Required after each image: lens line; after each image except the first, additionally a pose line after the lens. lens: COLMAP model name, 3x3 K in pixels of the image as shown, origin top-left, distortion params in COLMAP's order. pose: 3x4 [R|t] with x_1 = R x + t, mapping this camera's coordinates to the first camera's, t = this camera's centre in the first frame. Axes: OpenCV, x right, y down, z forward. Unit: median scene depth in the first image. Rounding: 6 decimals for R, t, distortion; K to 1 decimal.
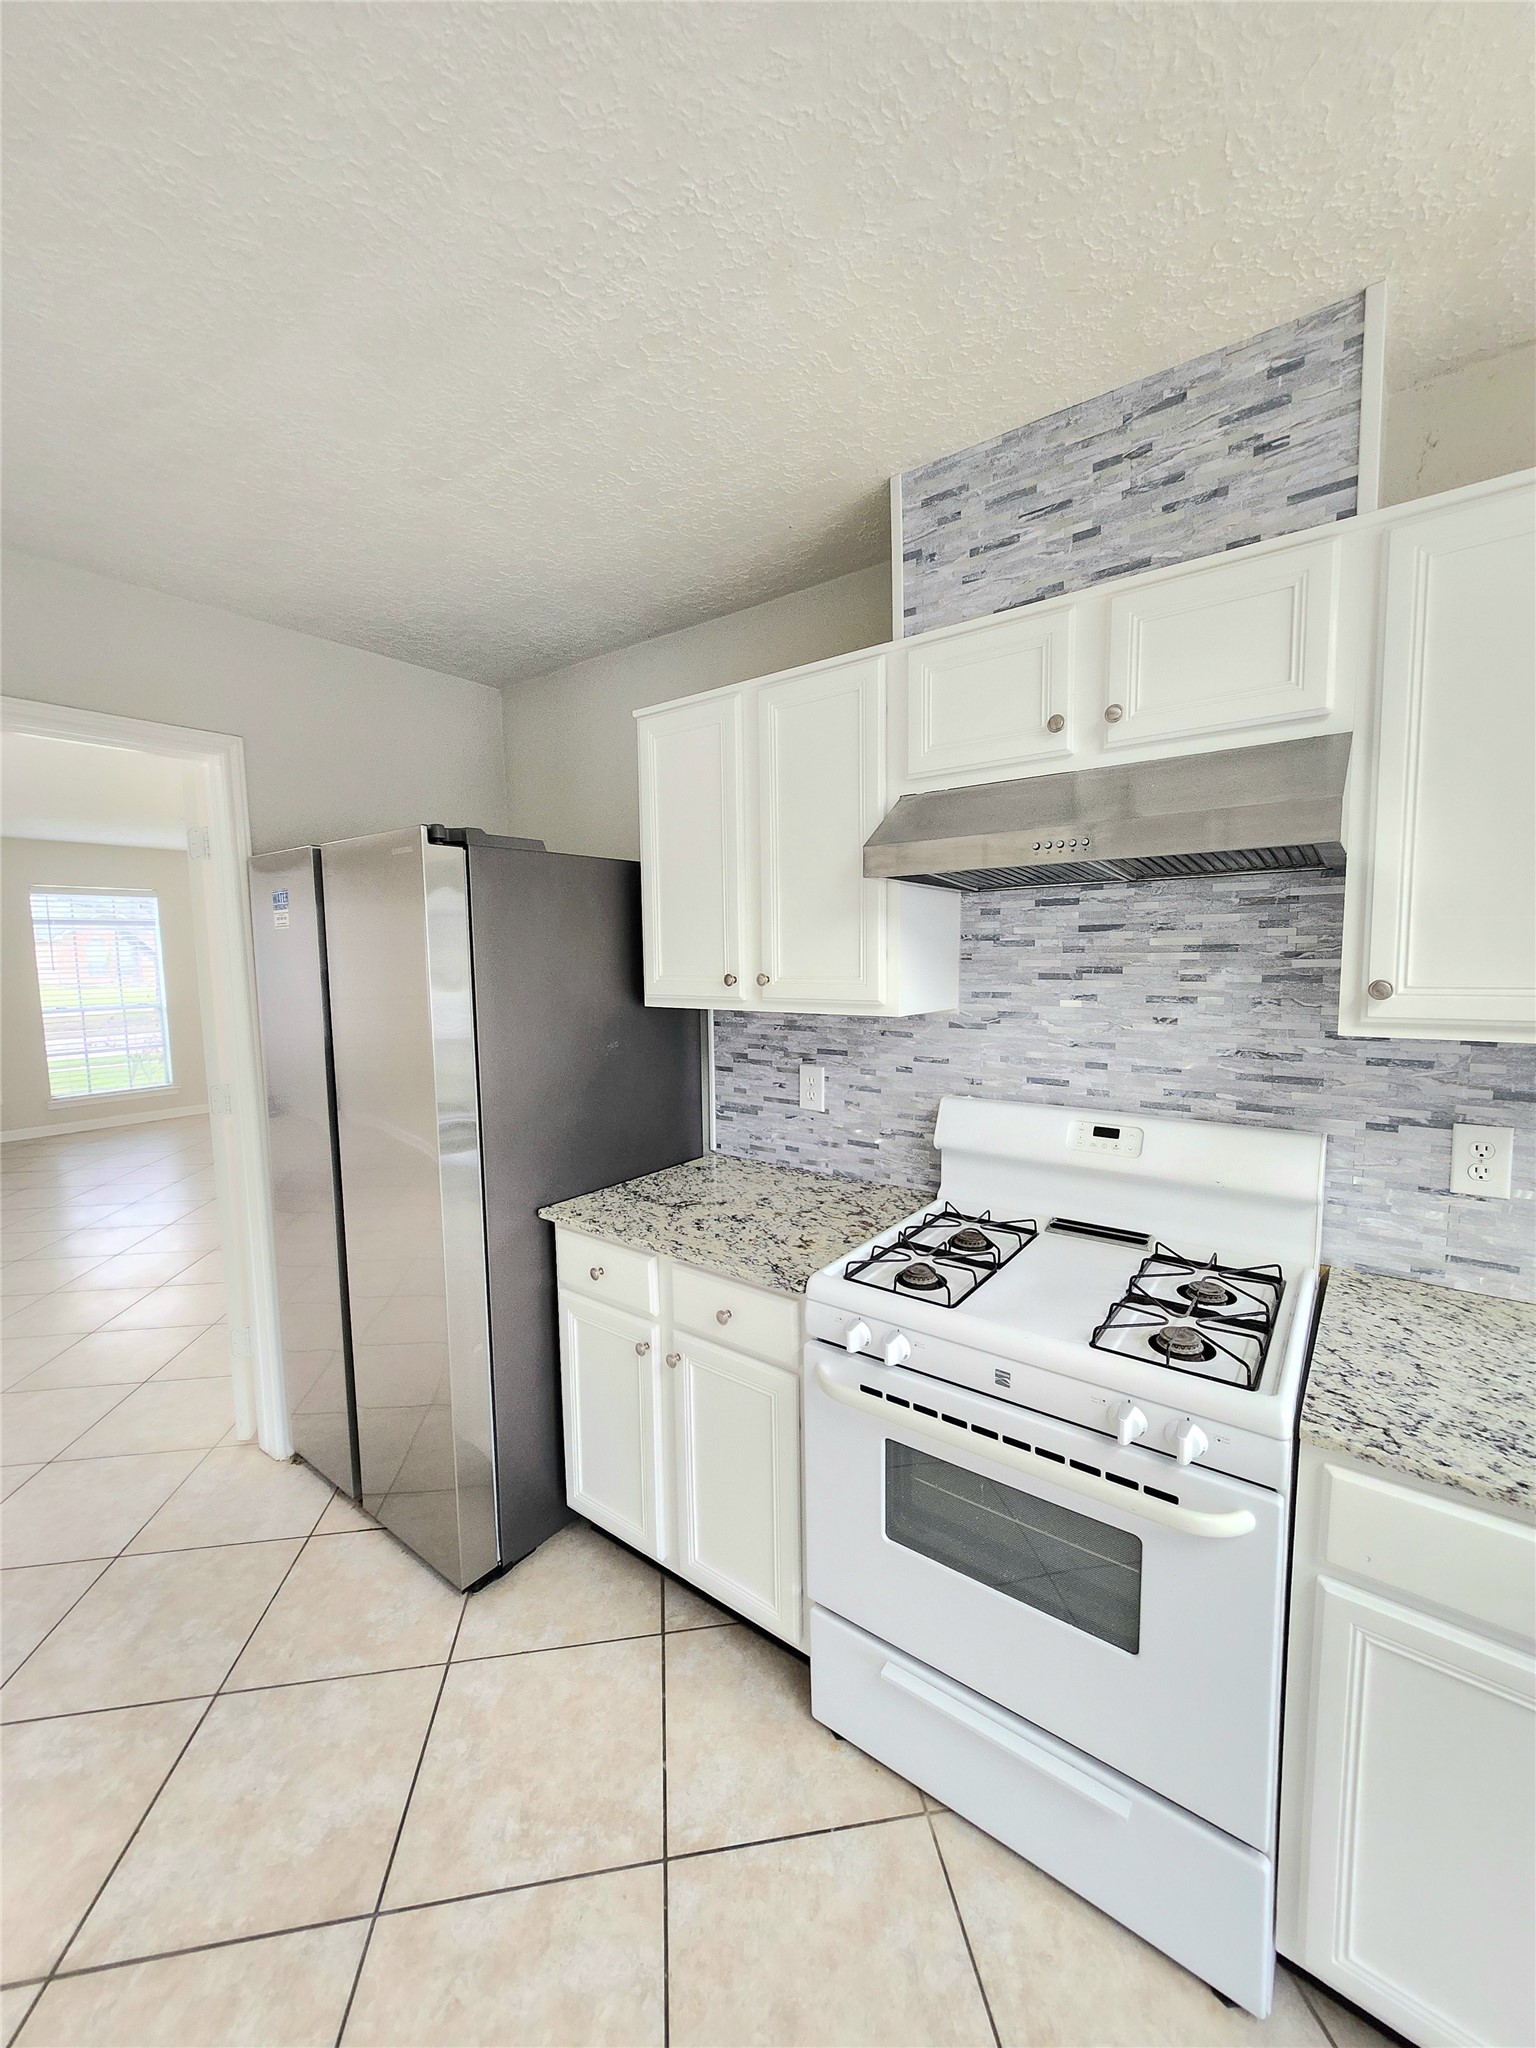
lens RADIAL K [[804.3, 0, 785.5], [0, 804.3, 1024.9], [0, 0, 1]] dist [-0.010604, 0.003593]
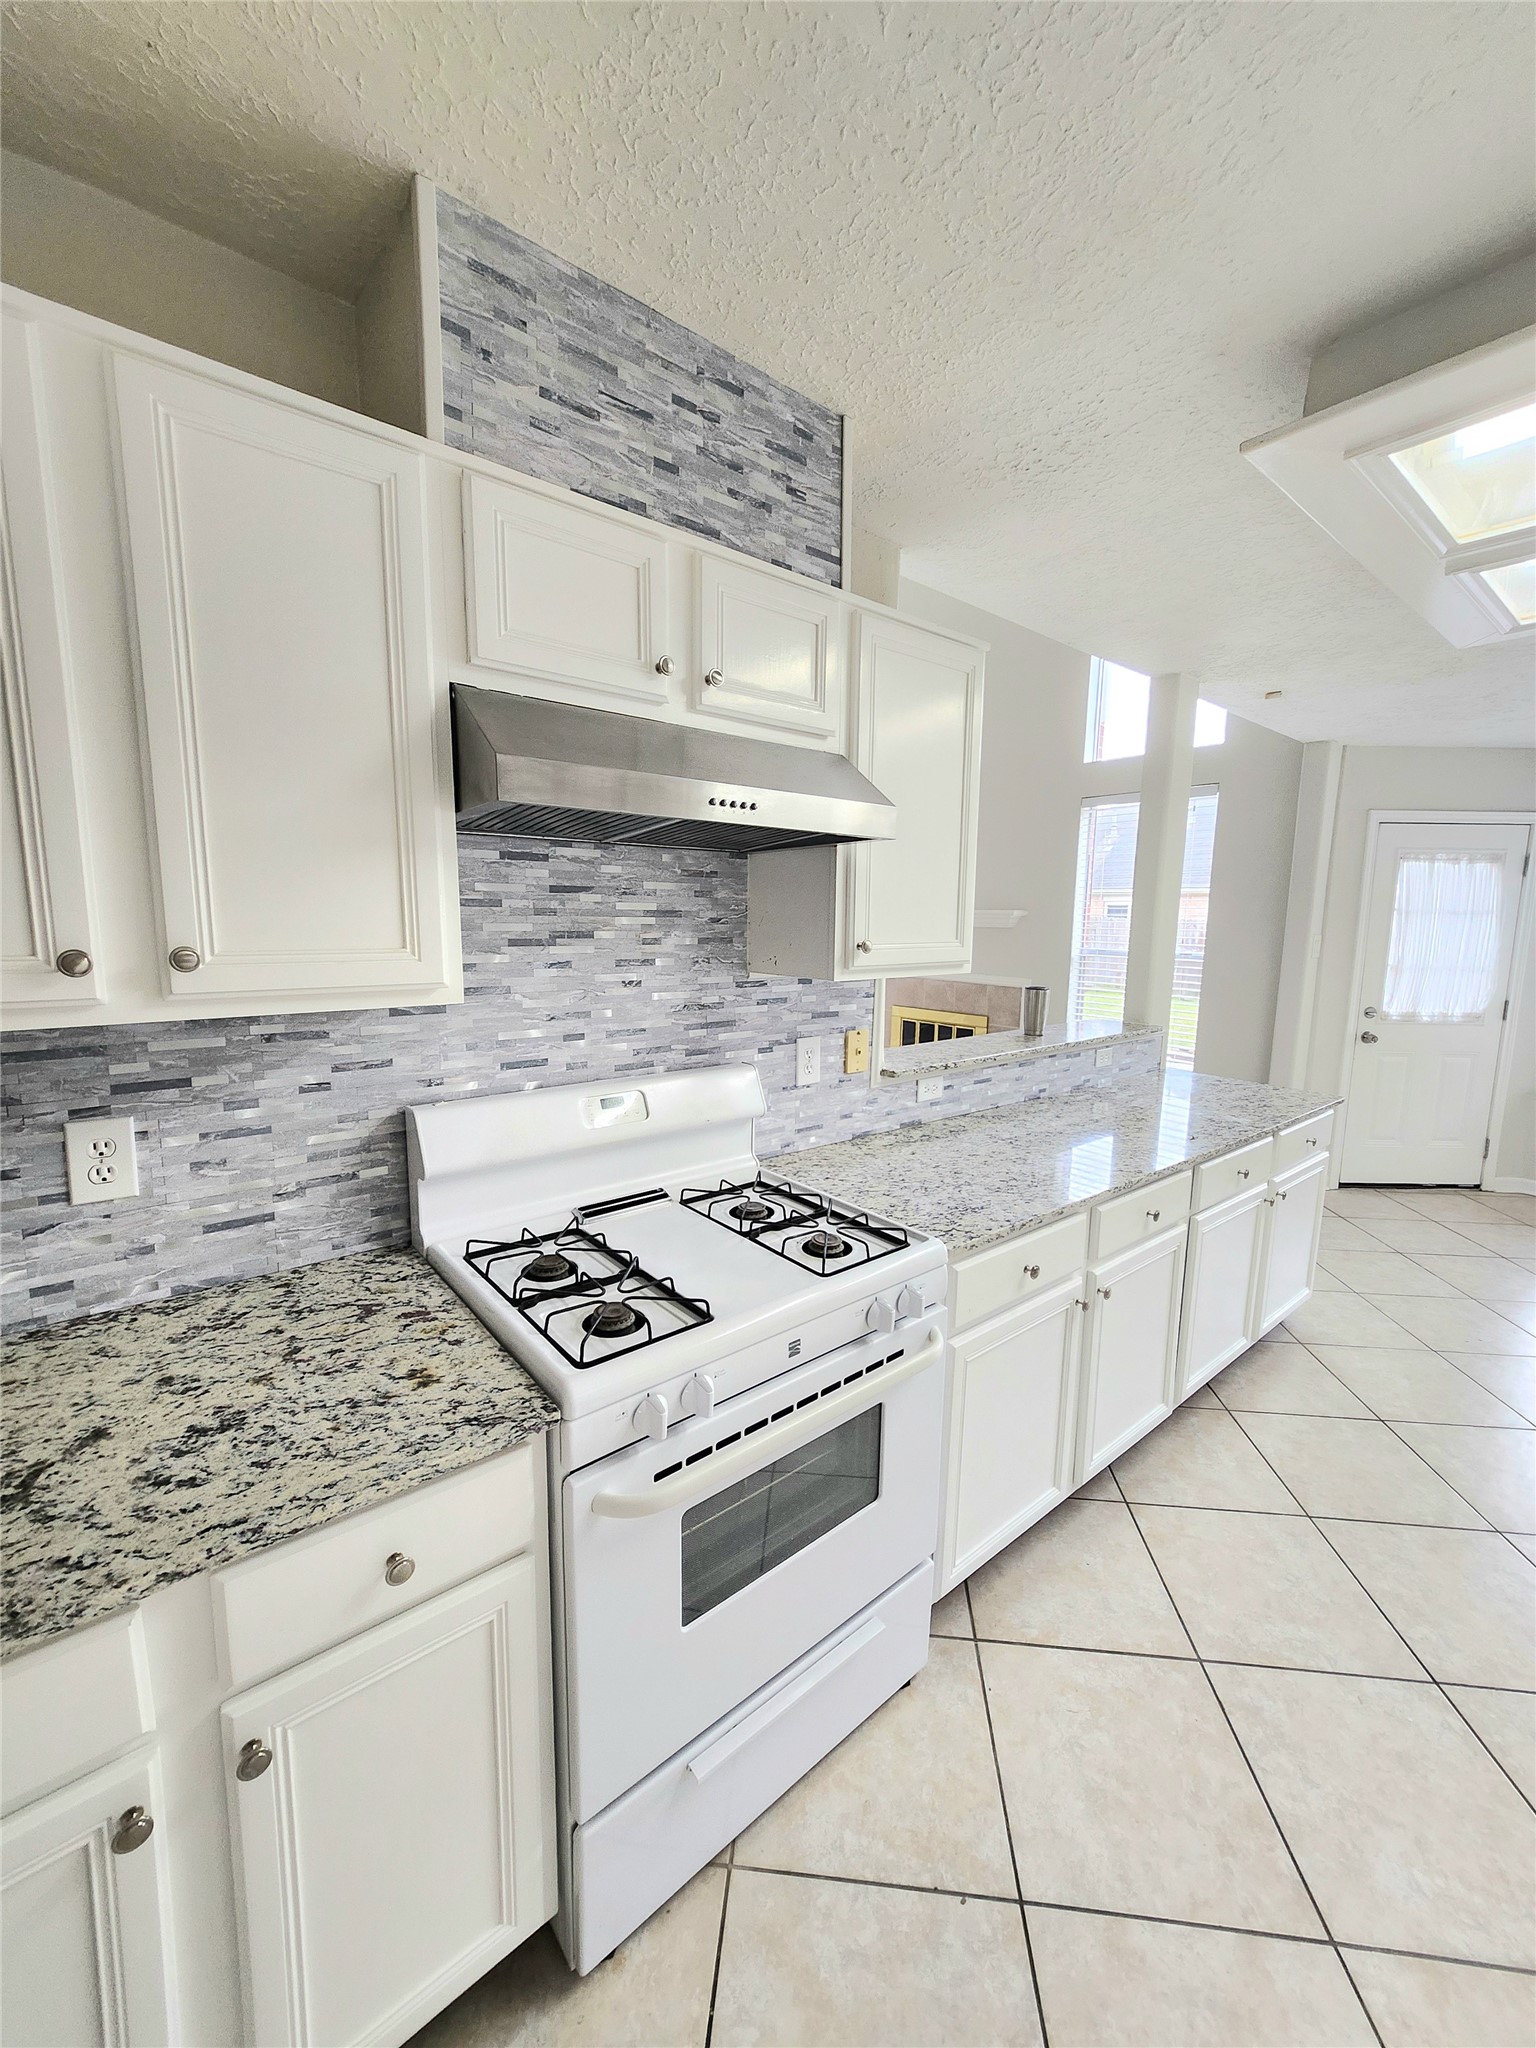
lens RADIAL K [[804.3, 0, 761.4], [0, 804.3, 1027.9], [0, 0, 1]] dist [-0.010604, 0.003593]
pose [[0.245580, -0.117304, 0.962253, -0.515163], [0.075799, 0.991936, 0.101578, -0.043561], [-0.966408, 0.047992, 0.252491, 0.617460]]
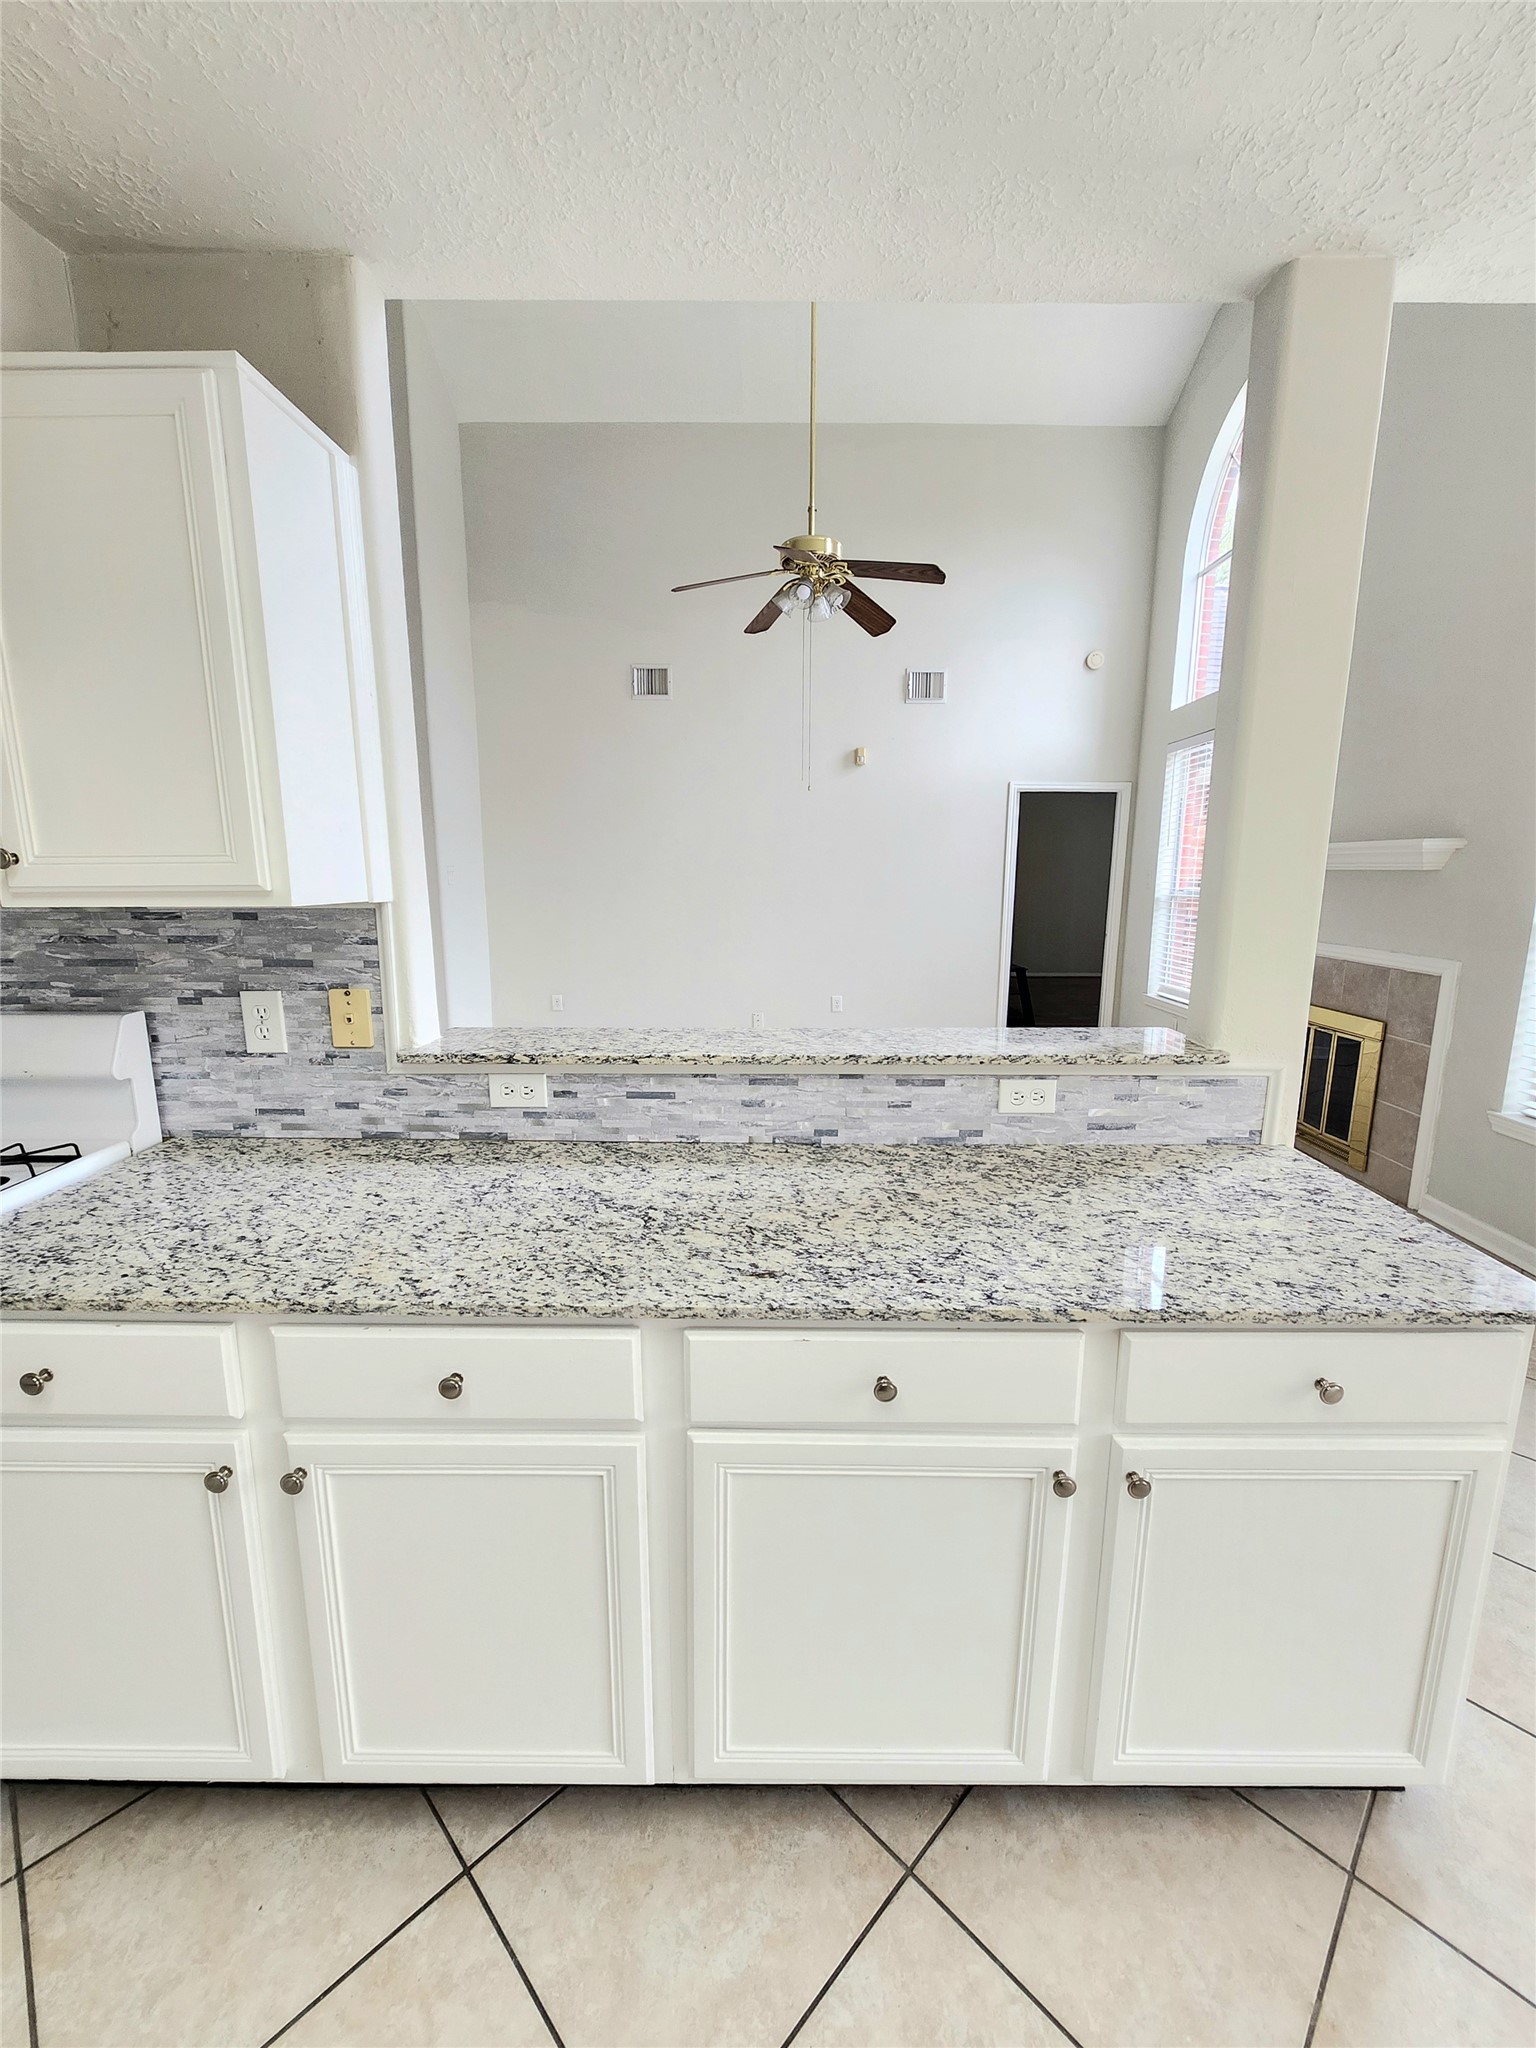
lens RADIAL K [[804.3, 0, 762.1], [0, 804.3, 1037.5], [0, 0, 1]] dist [-0.010604, 0.003593]
pose [[0.800459, -0.095799, 0.591682, 0.668965], [0.041871, 0.993670, 0.104240, 0.090227], [-0.597923, -0.058665, 0.799404, -0.293386]]
